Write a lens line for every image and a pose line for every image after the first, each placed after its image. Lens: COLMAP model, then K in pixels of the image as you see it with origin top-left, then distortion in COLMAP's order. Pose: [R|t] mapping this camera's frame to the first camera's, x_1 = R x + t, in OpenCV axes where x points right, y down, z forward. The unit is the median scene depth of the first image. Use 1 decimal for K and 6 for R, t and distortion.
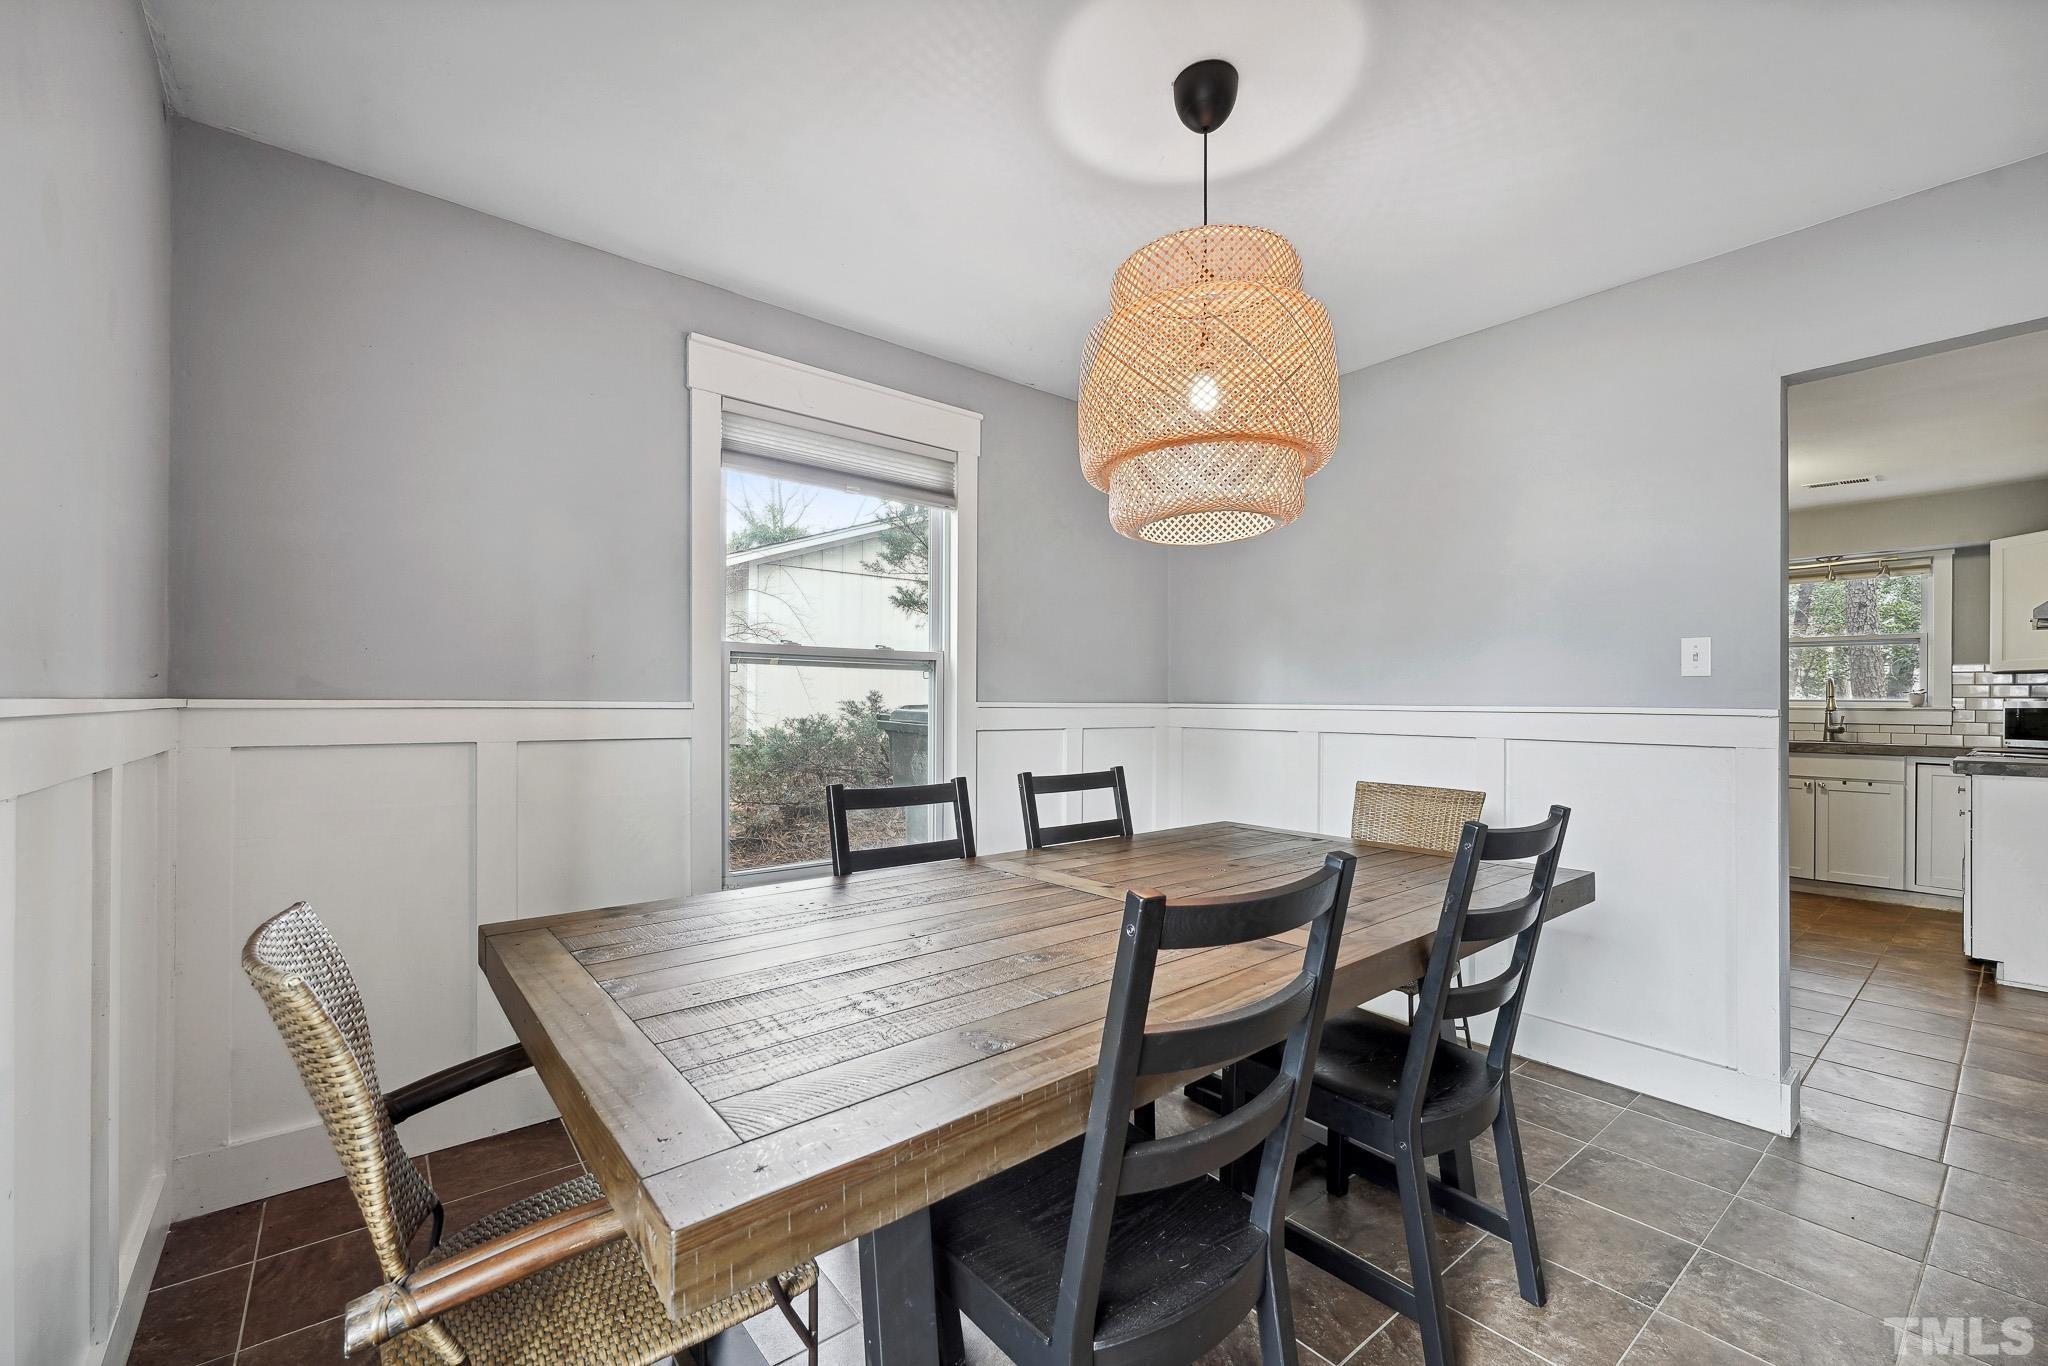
lens RADIAL K [[826.1, 0, 1014.3], [0, 826.1, 692.5], [0, 0, 1]] dist [0.000047, -0.000045]
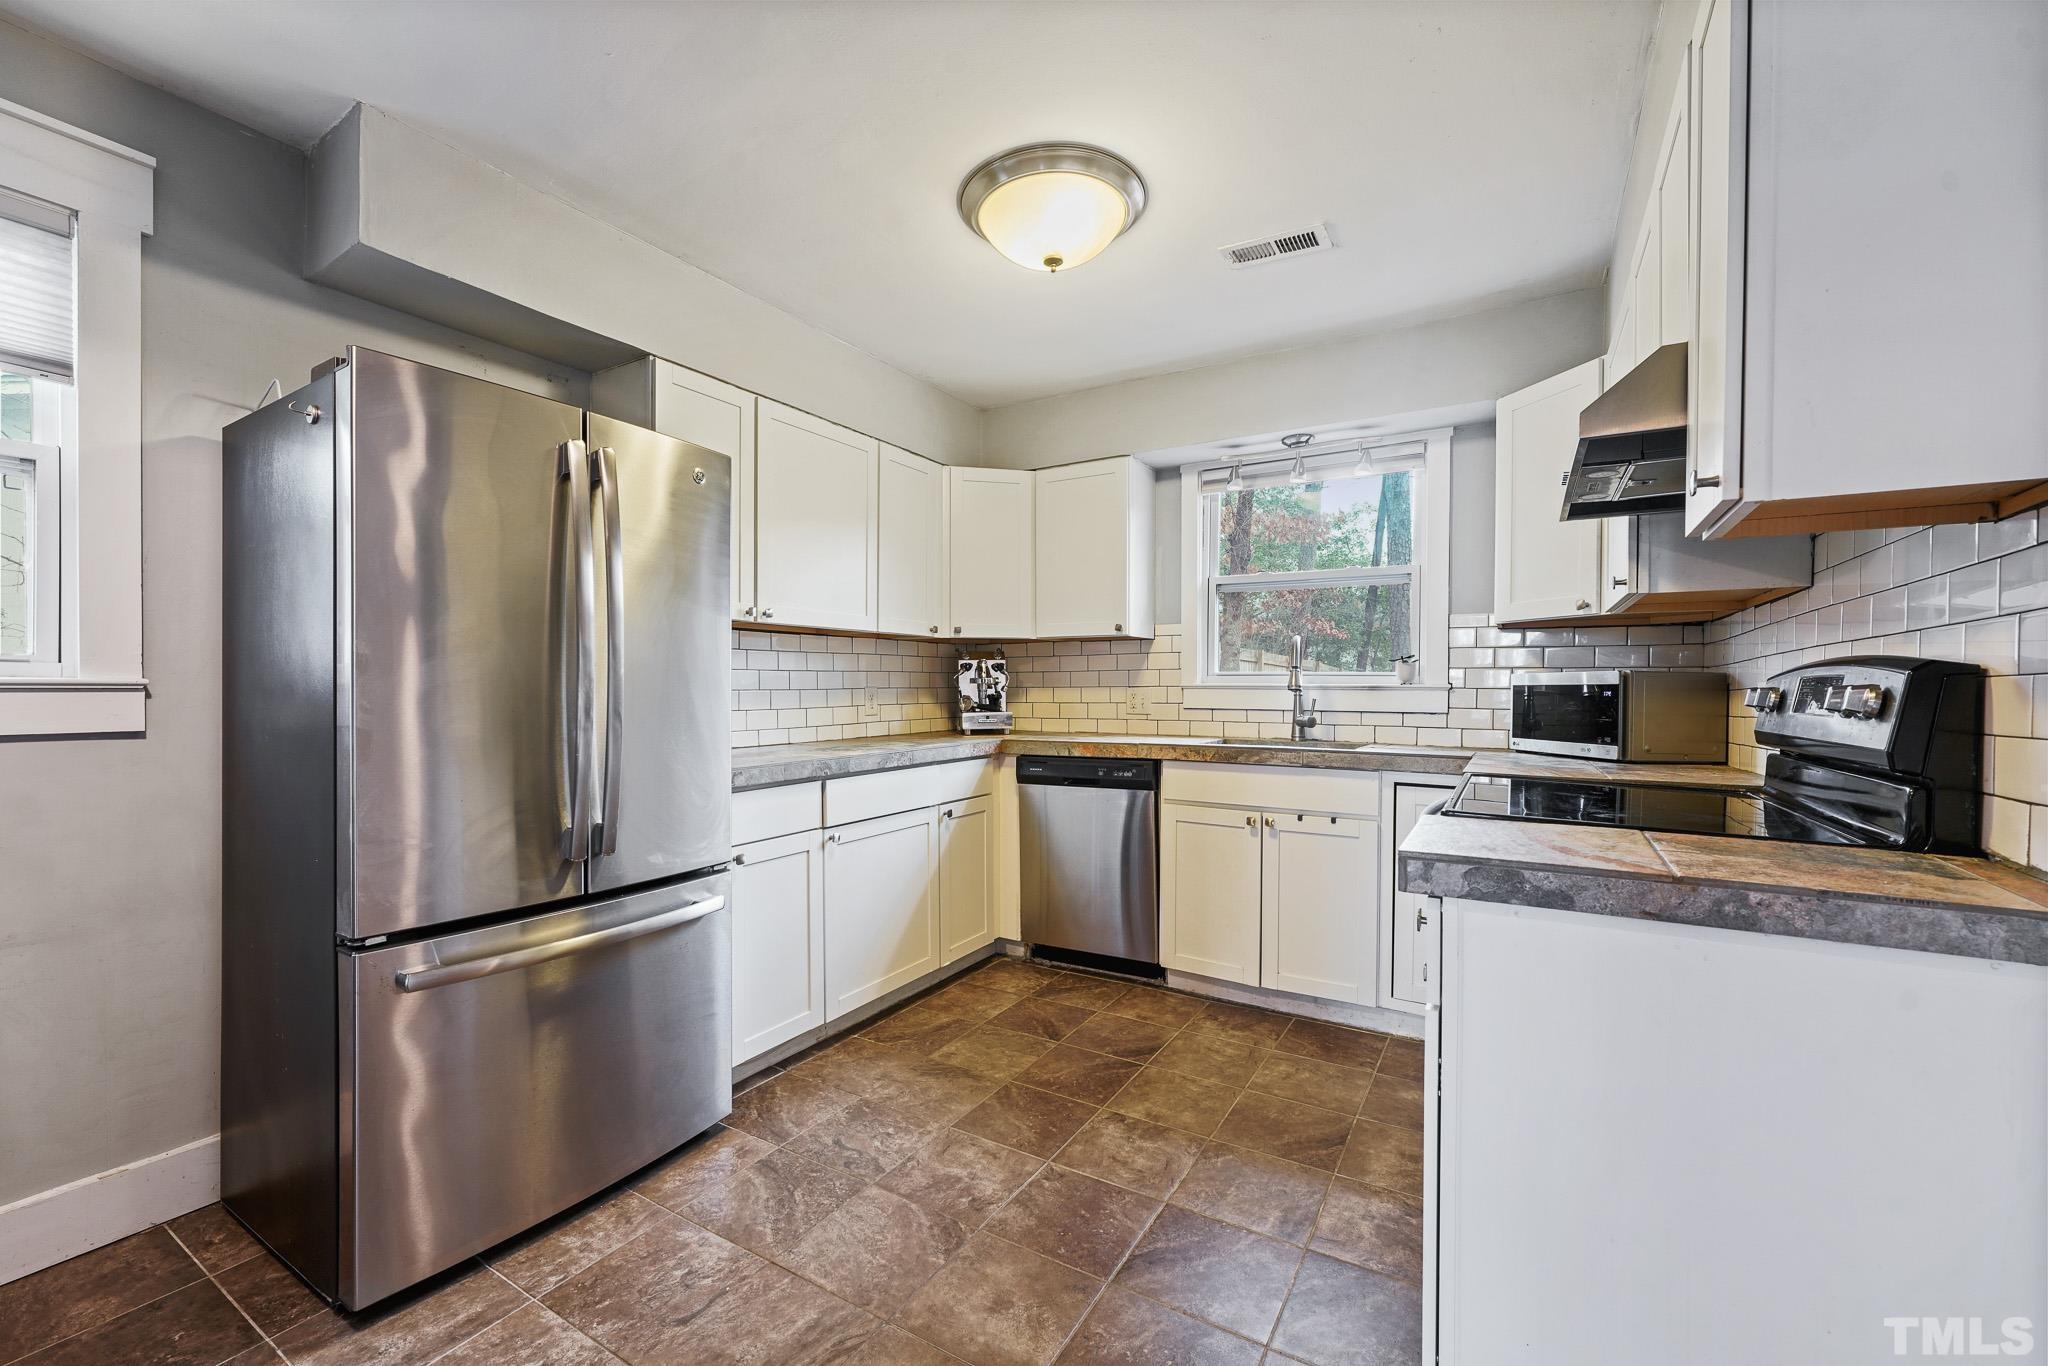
lens RADIAL K [[826.1, 0, 1019.1], [0, 826.1, 687.2], [0, 0, 1]] dist [0.000047, -0.000045]
pose [[0.942294, -0.005374, 0.334743, 0.622814], [0.000864, 0.999907, 0.013622, 0.011779], [-0.334785, -0.012547, 0.942211, 0.522361]]
